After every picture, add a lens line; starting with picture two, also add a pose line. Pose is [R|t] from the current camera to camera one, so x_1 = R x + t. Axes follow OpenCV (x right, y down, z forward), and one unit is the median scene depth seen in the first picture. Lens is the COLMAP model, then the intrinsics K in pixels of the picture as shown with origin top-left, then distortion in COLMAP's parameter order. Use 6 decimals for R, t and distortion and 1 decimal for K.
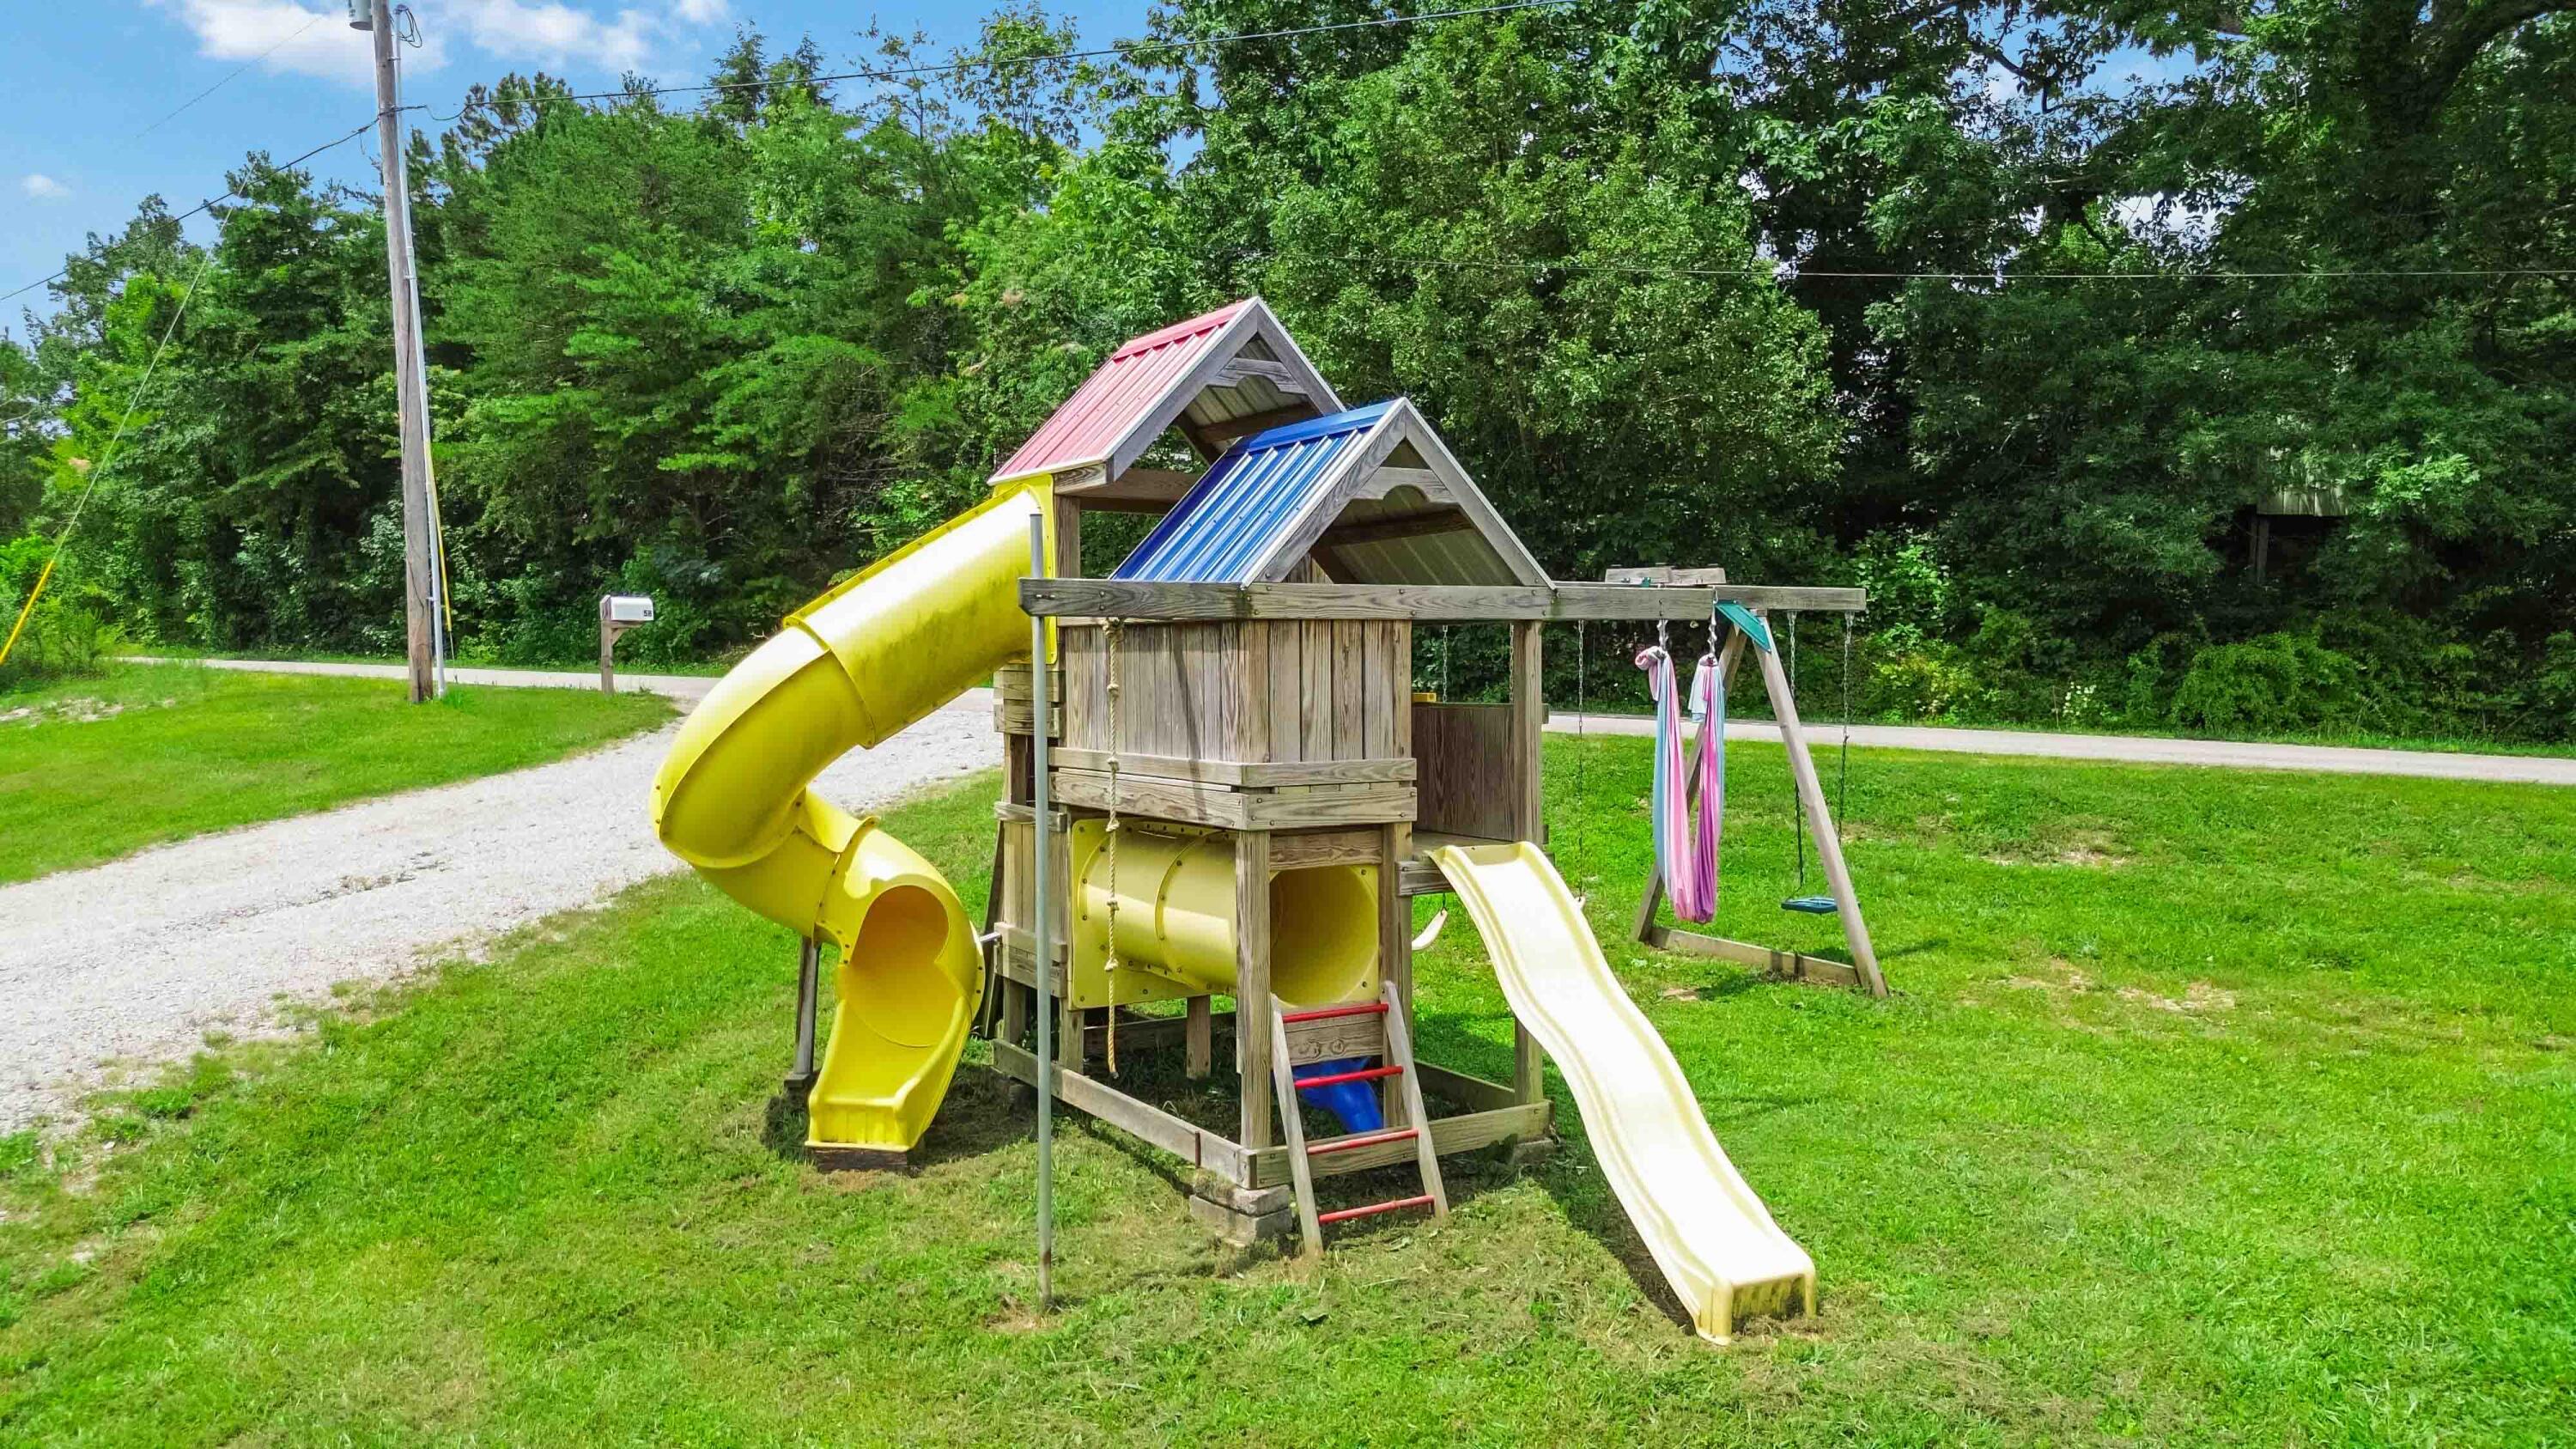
lens RADIAL K [[1814.1, 0, 1288.0], [0, 1814.1, 724.5], [0, 0, 1]] dist [0.037852, 0.000580]
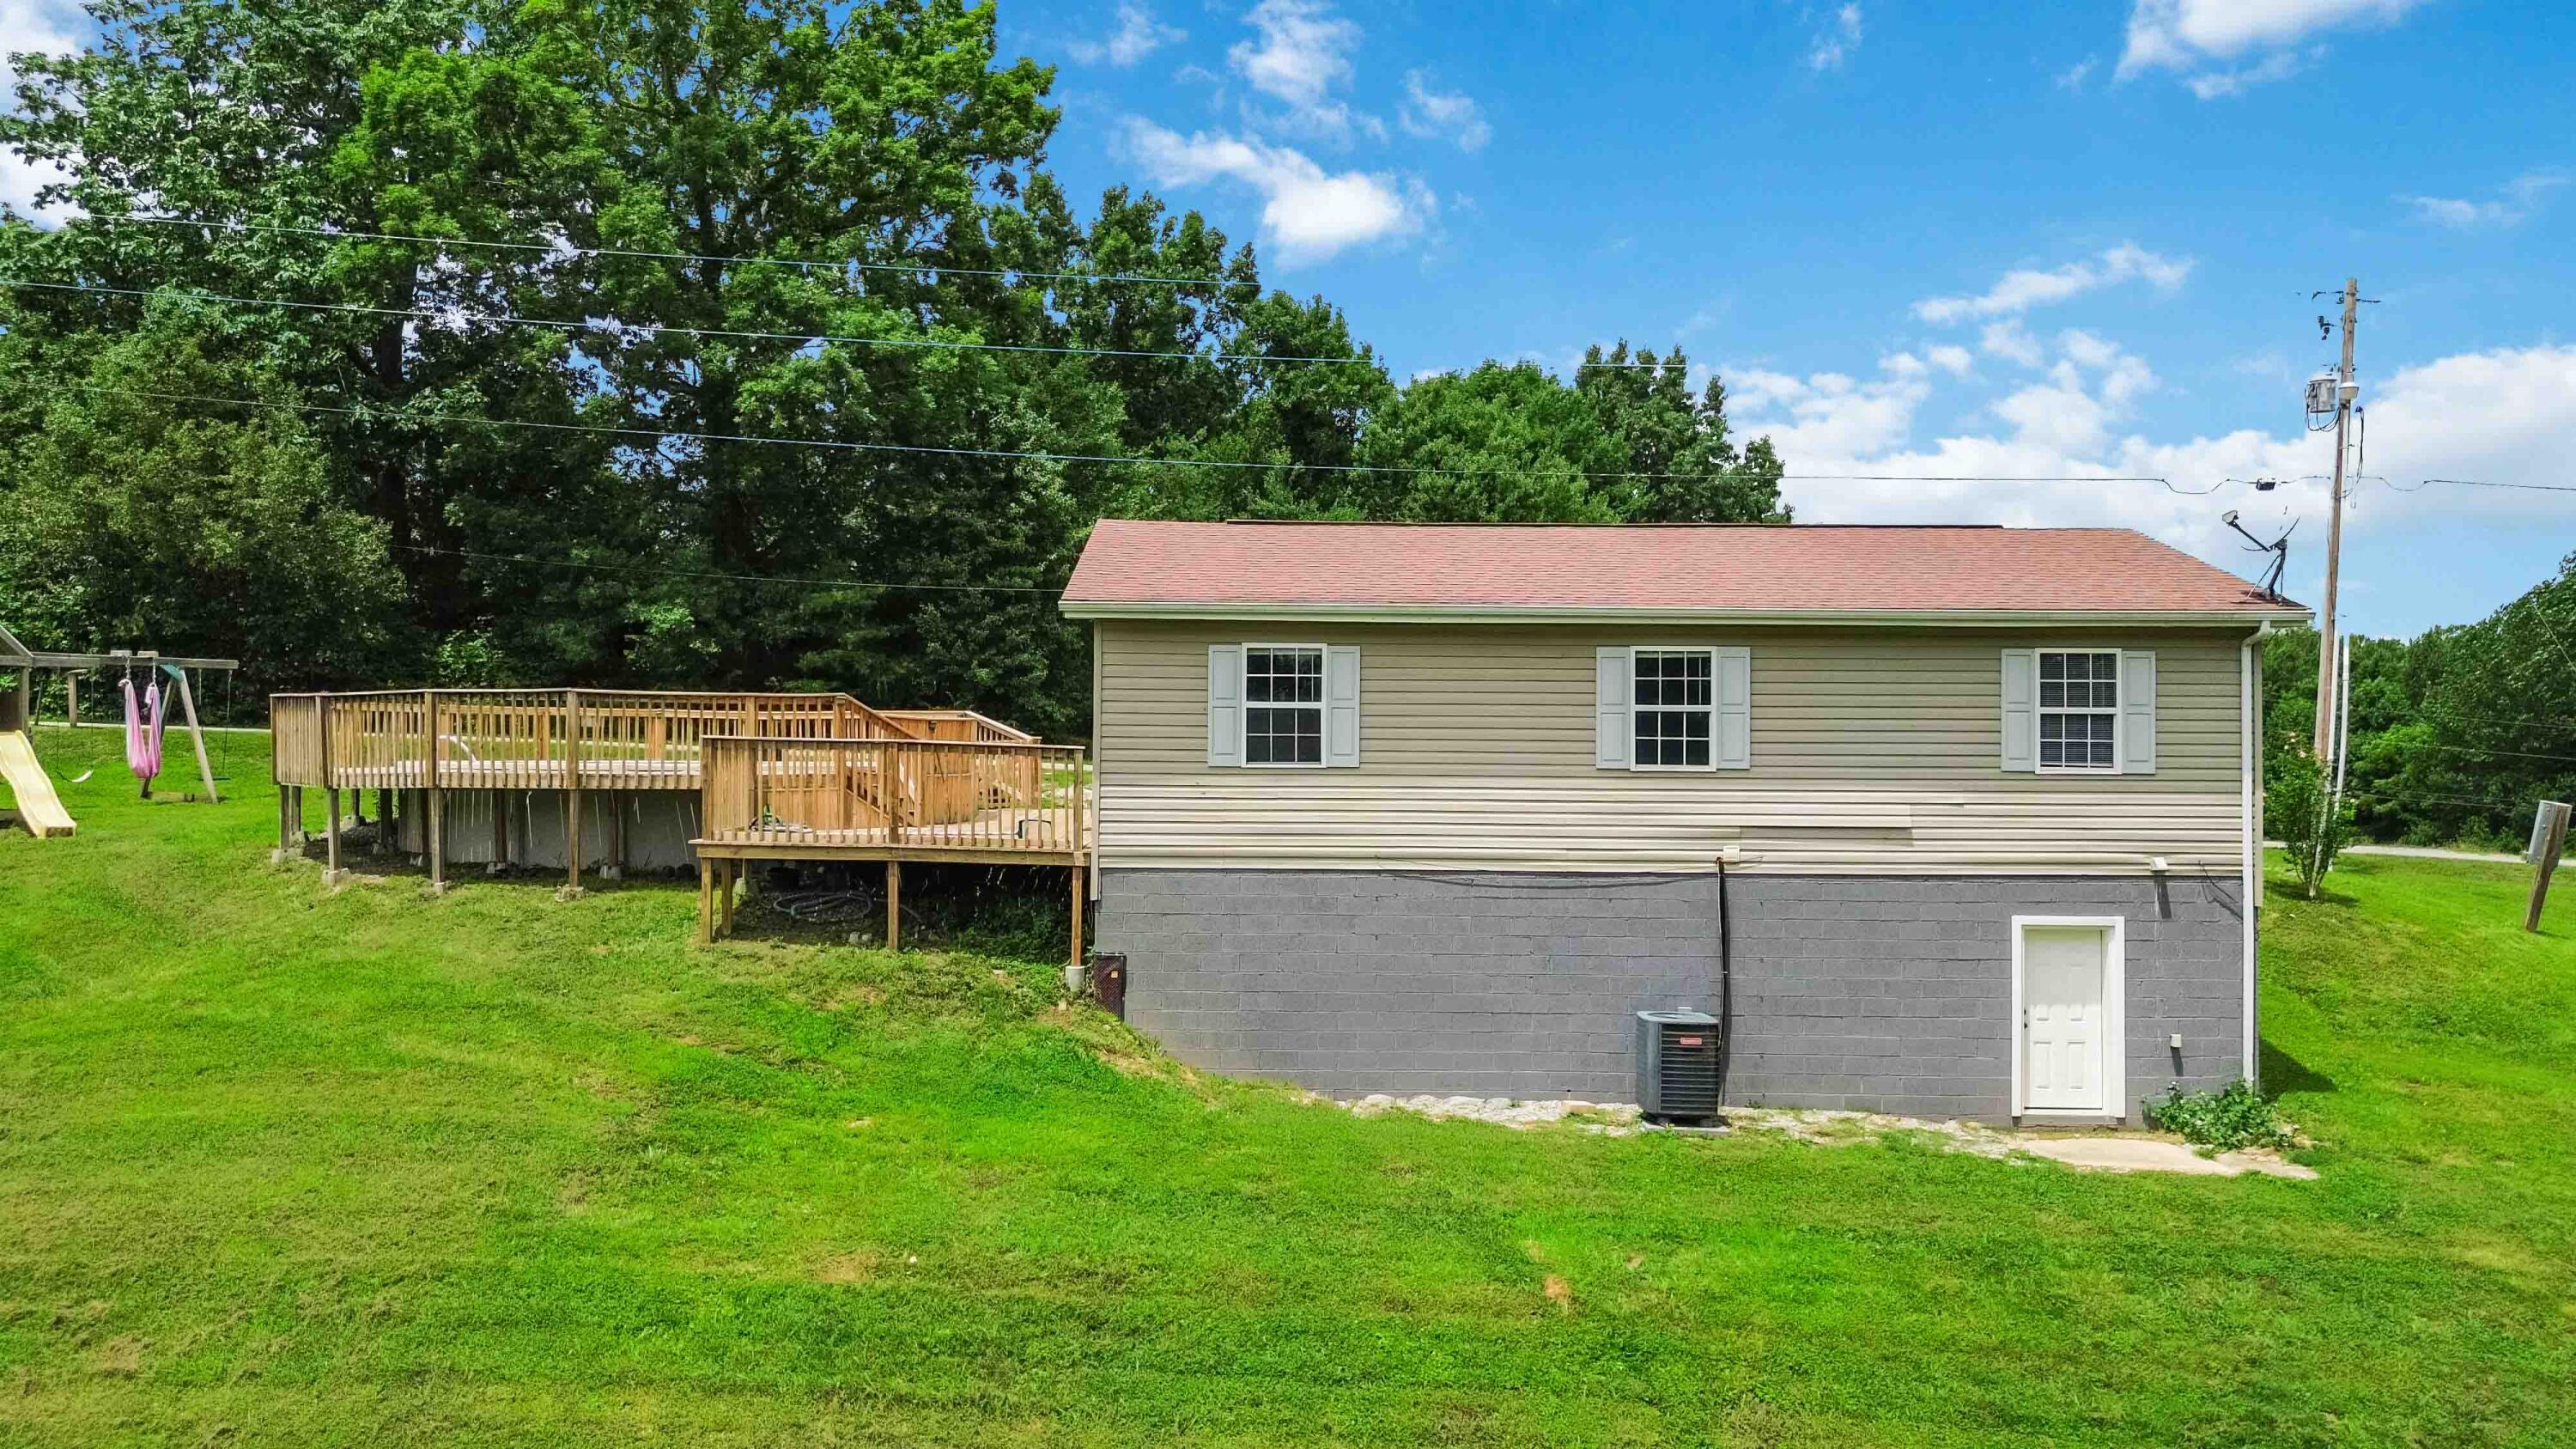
lens RADIAL K [[1814.1, 0, 1288.0], [0, 1814.1, 724.5], [0, 0, 1]] dist [0.037852, 0.000580]
pose [[0.866233, 0.007178, 0.499588, 0.169069], [0.013734, 0.999177, -0.038169, 0.079112], [-0.499451, 0.039925, 0.865422, -1.159025]]
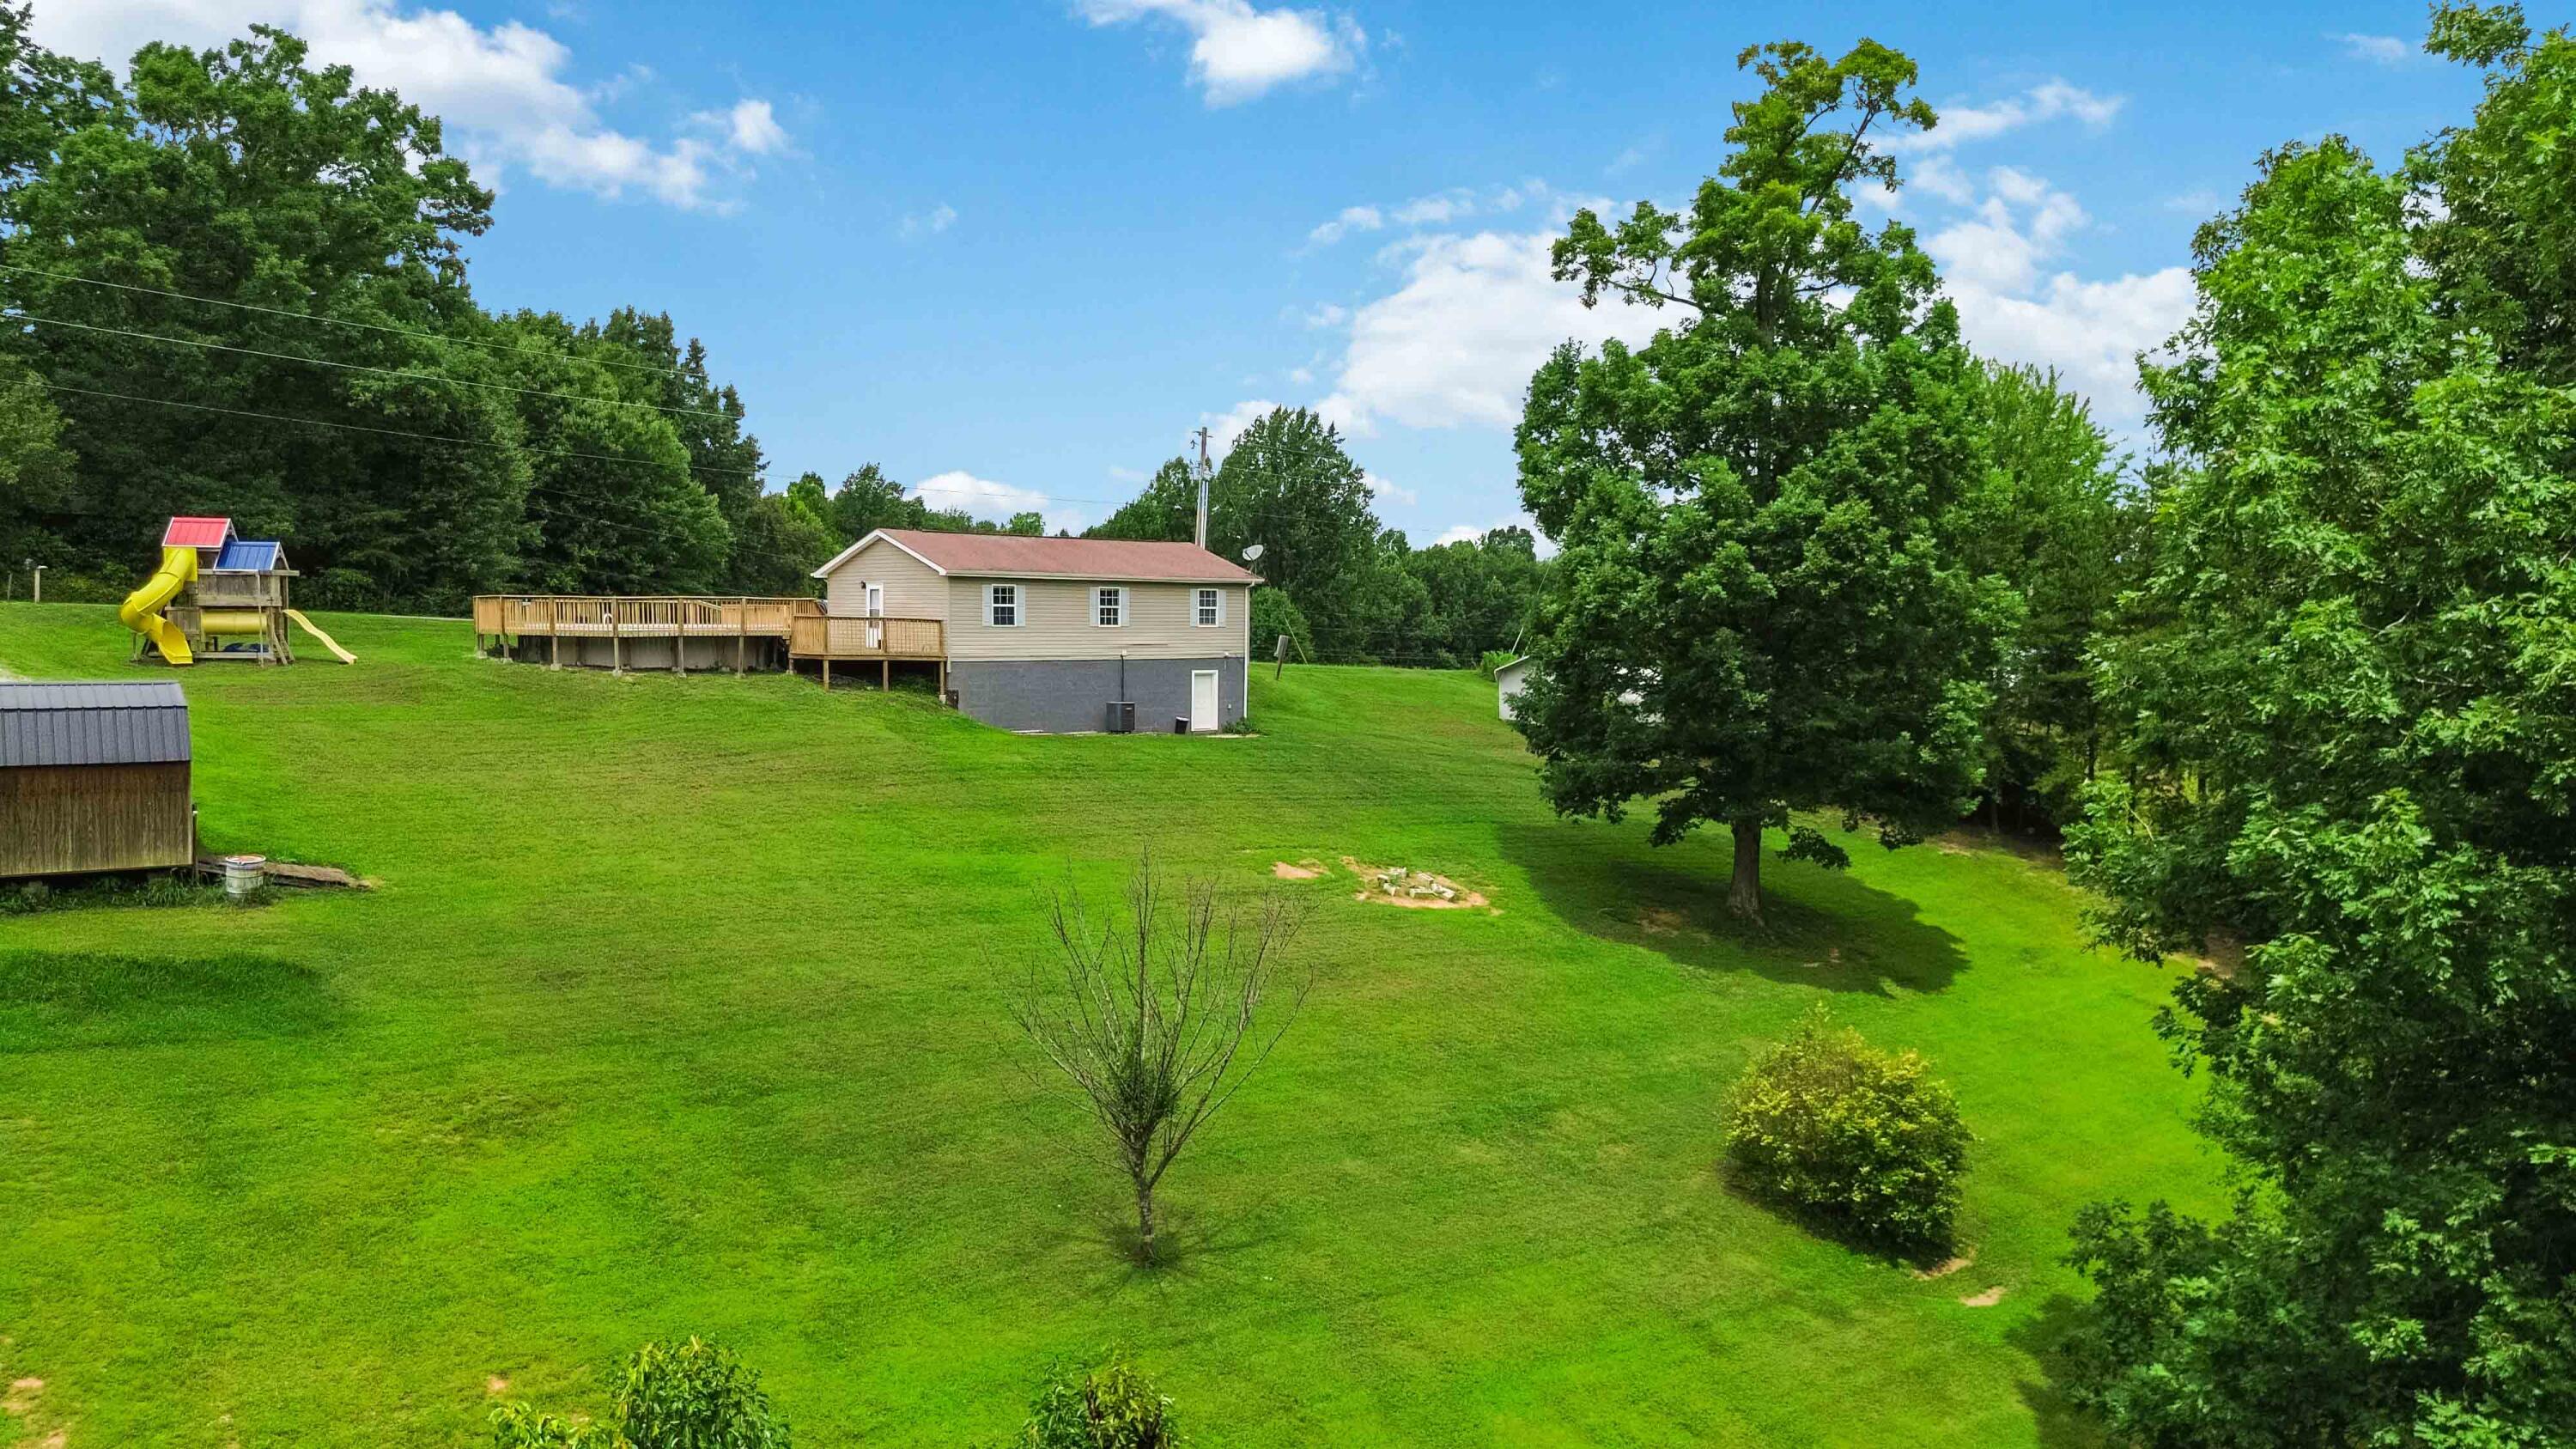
lens RADIAL K [[1772.4, 0, 1288.0], [0, 1772.4, 724.5], [0, 0, 1]] dist [0.012560, 0.000798]
pose [[0.306215, -0.062686, 0.949896, -1.752651], [0.022807, 0.998026, 0.058509, 0.066859], [-0.951689, 0.003748, 0.307040, -1.578444]]
